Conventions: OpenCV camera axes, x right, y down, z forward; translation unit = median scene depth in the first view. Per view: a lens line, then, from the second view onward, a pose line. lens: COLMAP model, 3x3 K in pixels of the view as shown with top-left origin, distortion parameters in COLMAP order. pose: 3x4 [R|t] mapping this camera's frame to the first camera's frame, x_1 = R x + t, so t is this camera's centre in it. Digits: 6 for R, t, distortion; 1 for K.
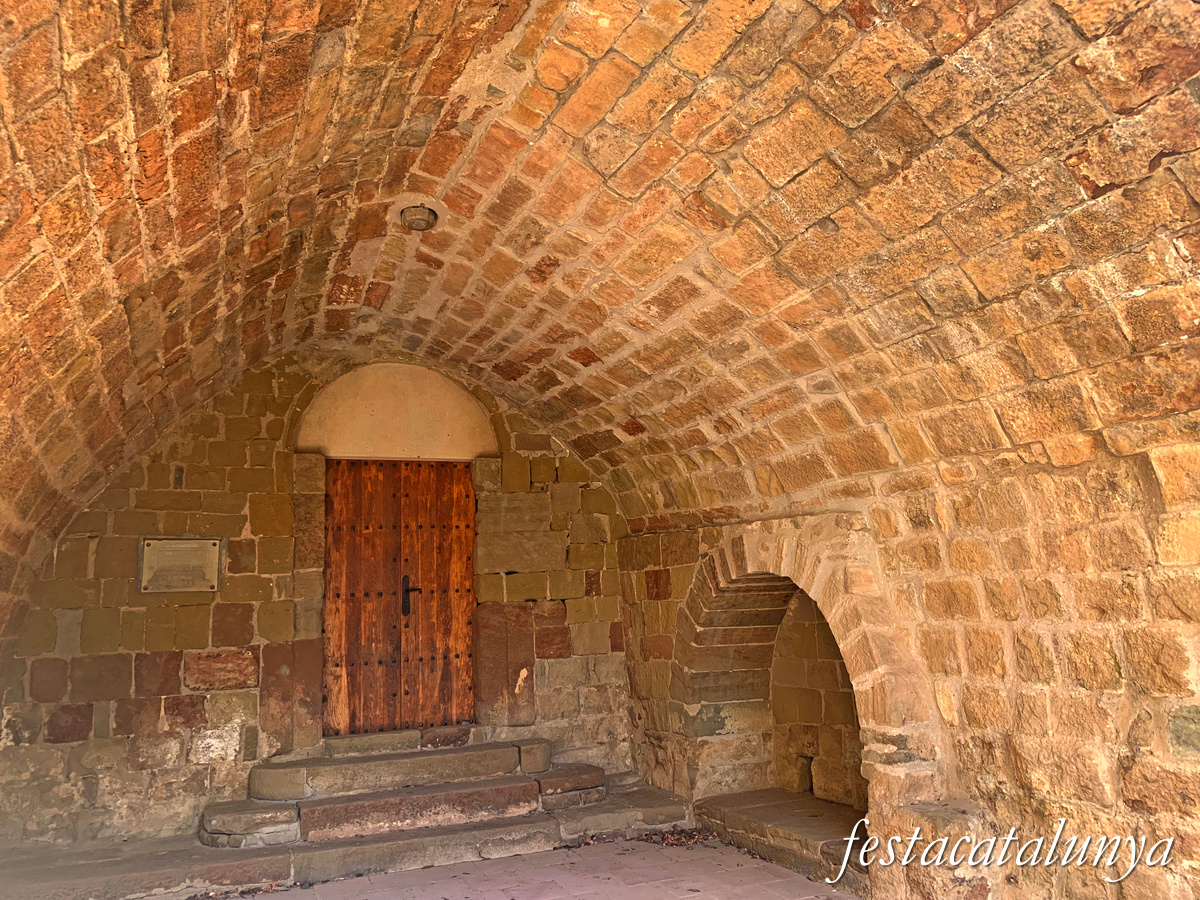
lens RADIAL K [[929.0, 0, 600.0], [0, 929.0, 450.0], [0, 0, 1]] dist [-0.007772, -0.006551]
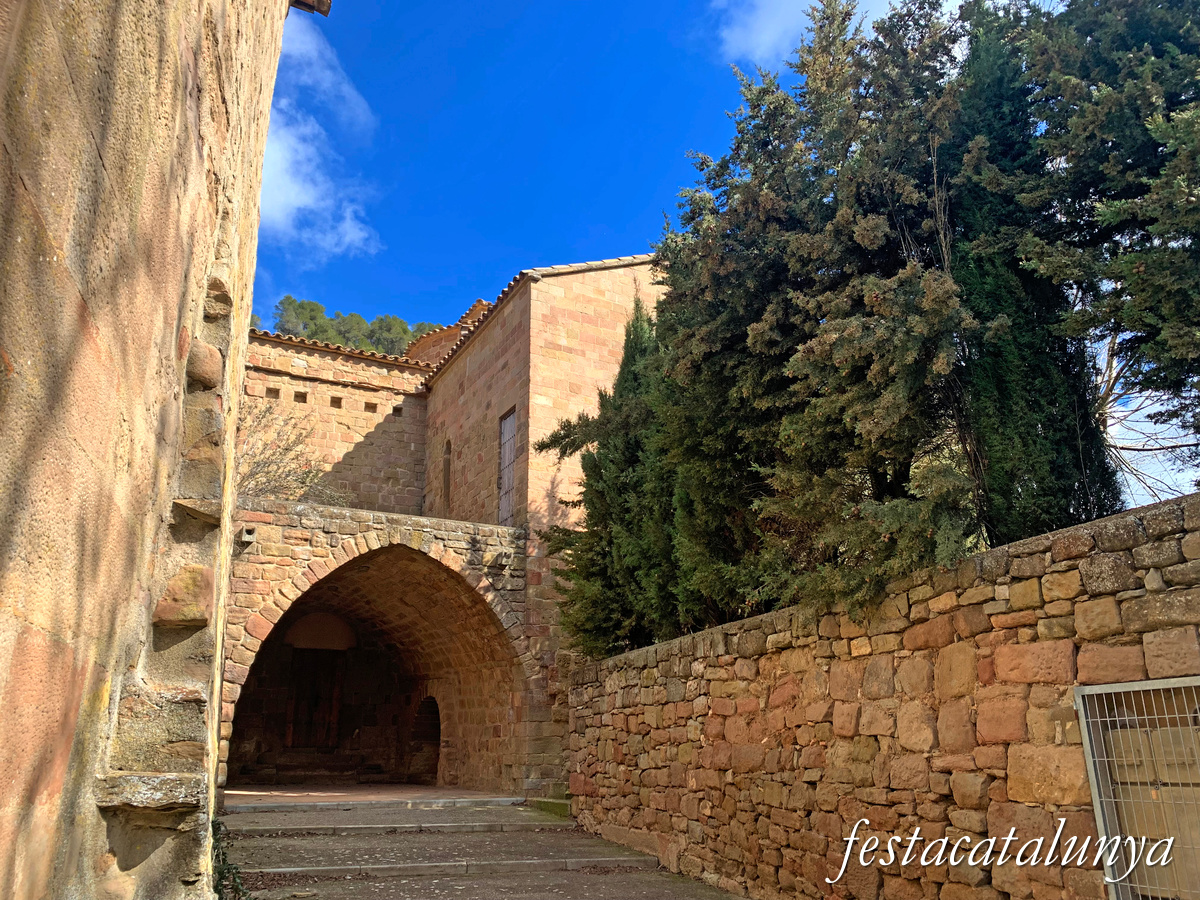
lens RADIAL K [[929.0, 0, 600.0], [0, 929.0, 450.0], [0, 0, 1]] dist [-0.007772, -0.006551]
pose [[0.994342, 0.072060, 0.078042, 0.409901], [-0.059800, 0.986968, -0.149390, -0.242759], [-0.087790, 0.143877, 0.985694, -2.162043]]
